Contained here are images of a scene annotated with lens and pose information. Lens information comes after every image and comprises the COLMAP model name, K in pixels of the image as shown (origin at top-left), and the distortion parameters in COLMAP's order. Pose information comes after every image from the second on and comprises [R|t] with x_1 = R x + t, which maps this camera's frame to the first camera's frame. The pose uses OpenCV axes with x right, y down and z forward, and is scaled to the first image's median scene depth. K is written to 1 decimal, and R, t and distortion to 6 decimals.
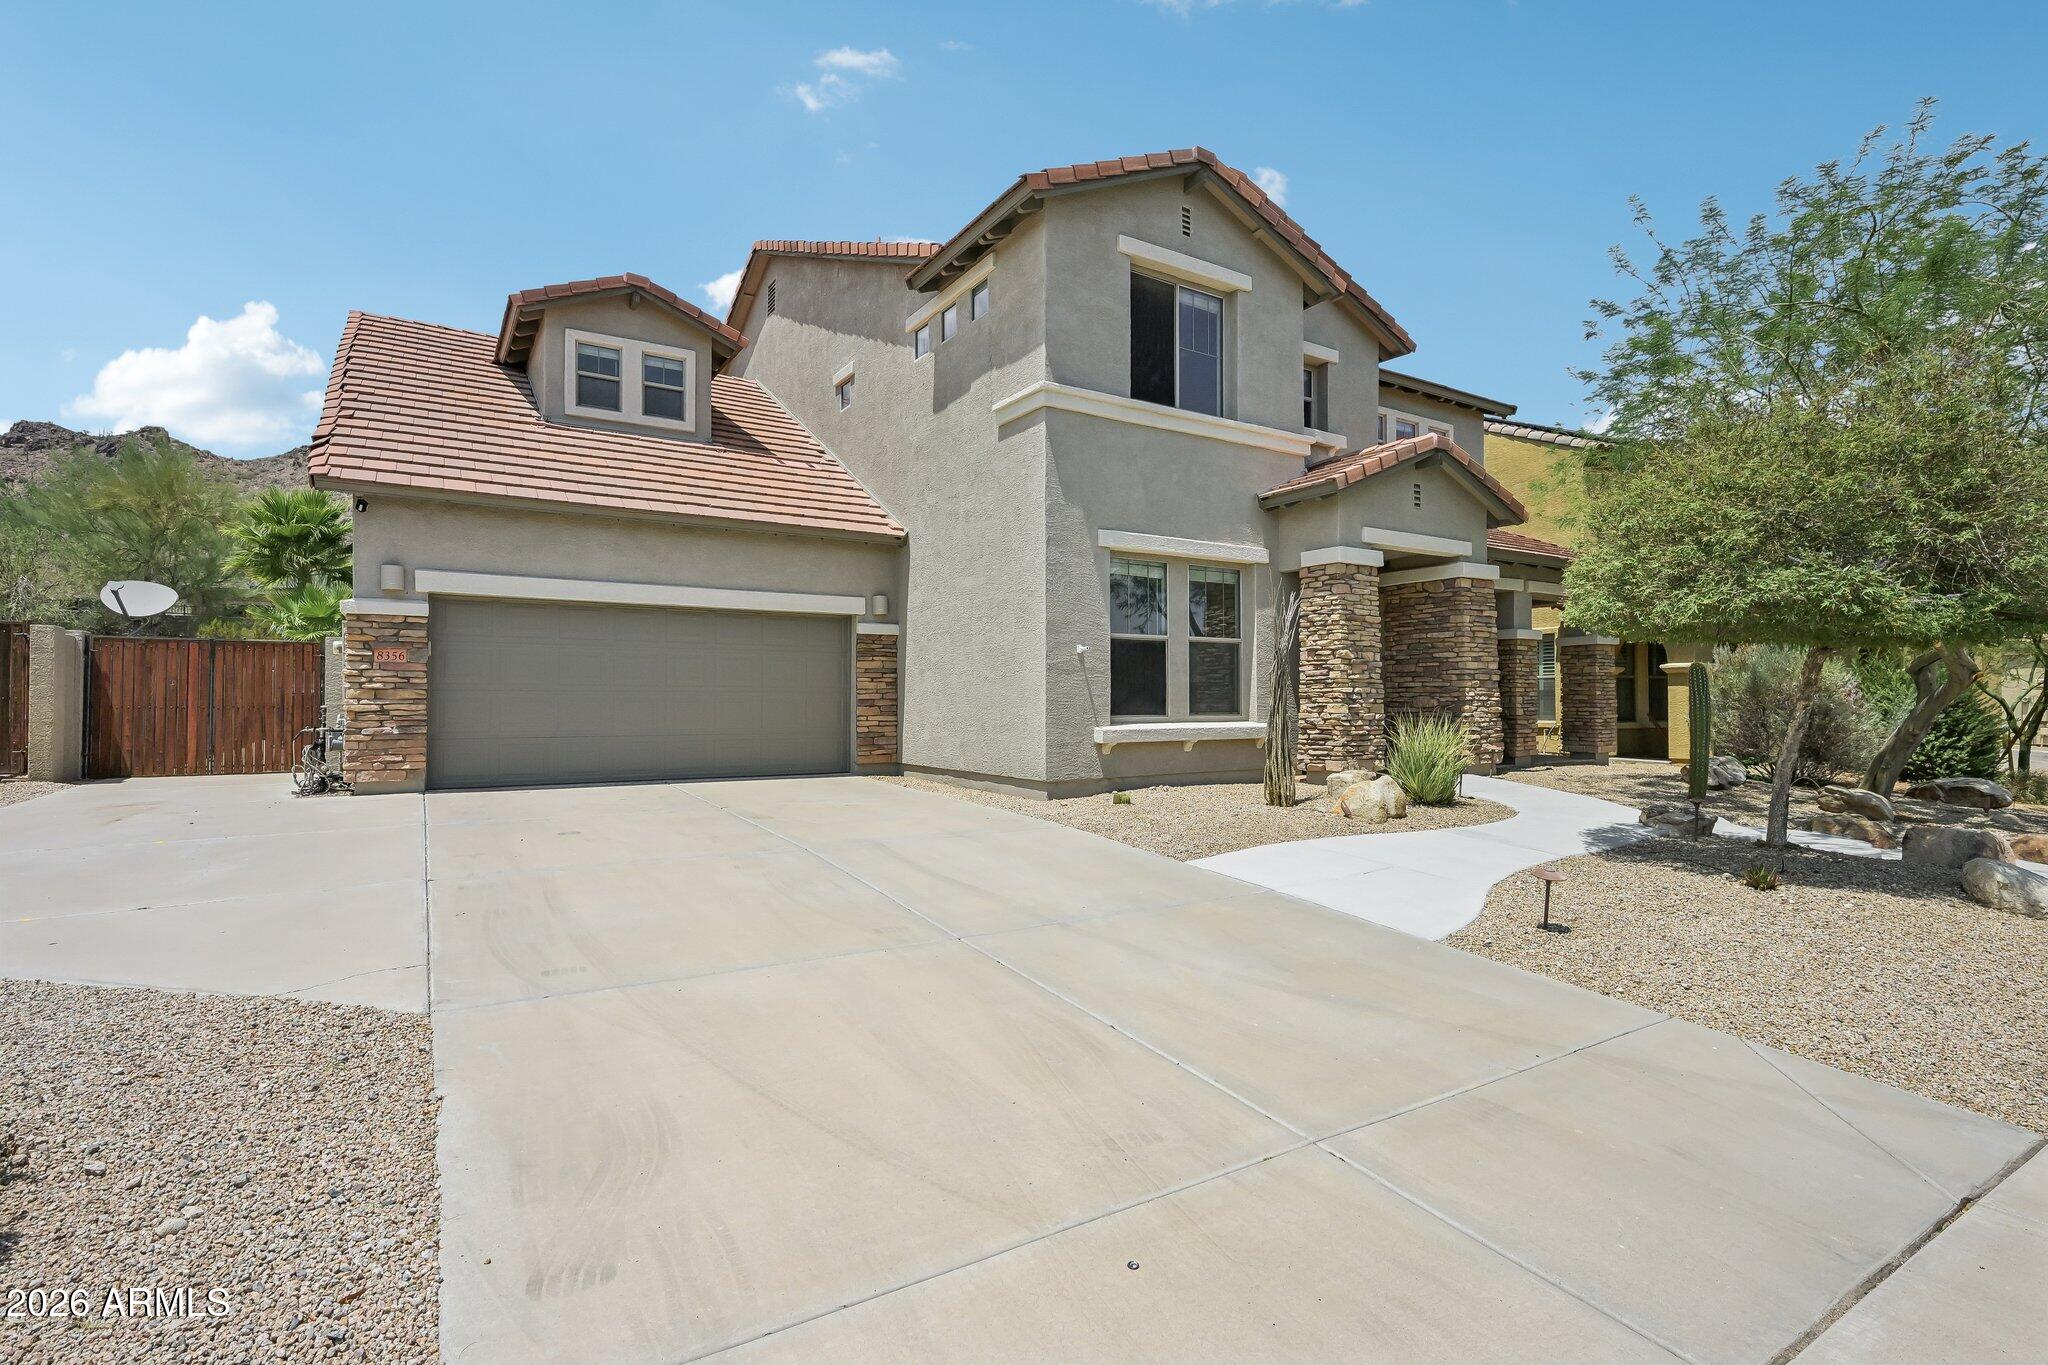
lens RADIAL K [[952.6, 0, 1024.0], [0, 952.6, 682.5], [0, 0, 1]] dist [0.002157, 0.000417]
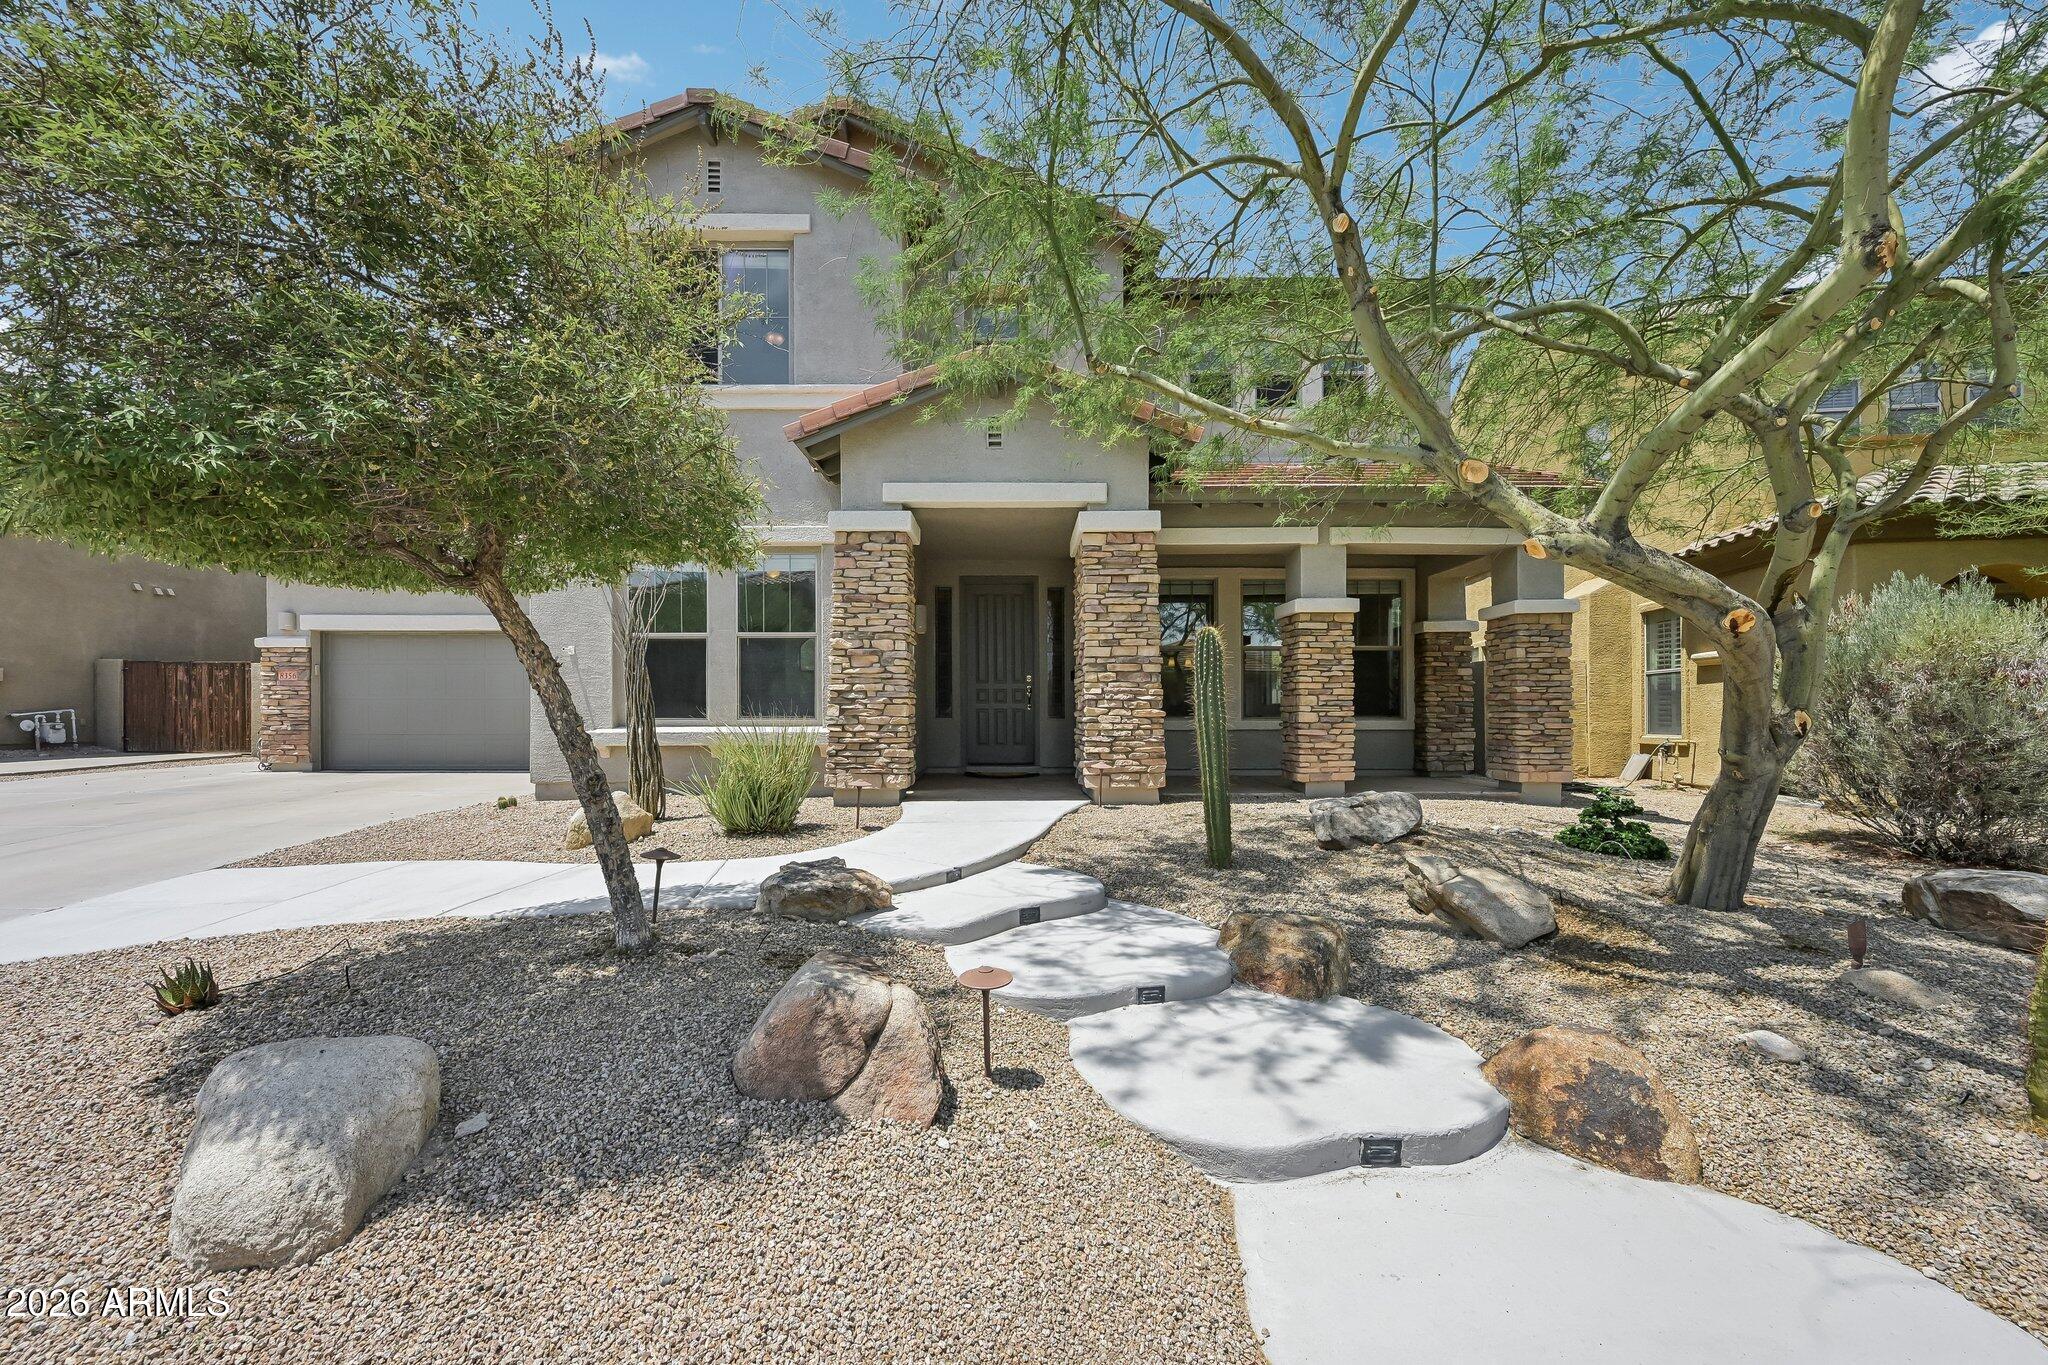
lens RADIAL K [[790.8, 0, 1023.9], [0, 790.8, 710.1], [0, 0, 1]] dist [-0.000906, -0.000042]
pose [[0.857566, -0.004210, -0.514357, 0.799551], [0.012118, 0.999854, 0.012019, 0.020414], [0.514231, -0.016540, 0.857492, 0.490823]]
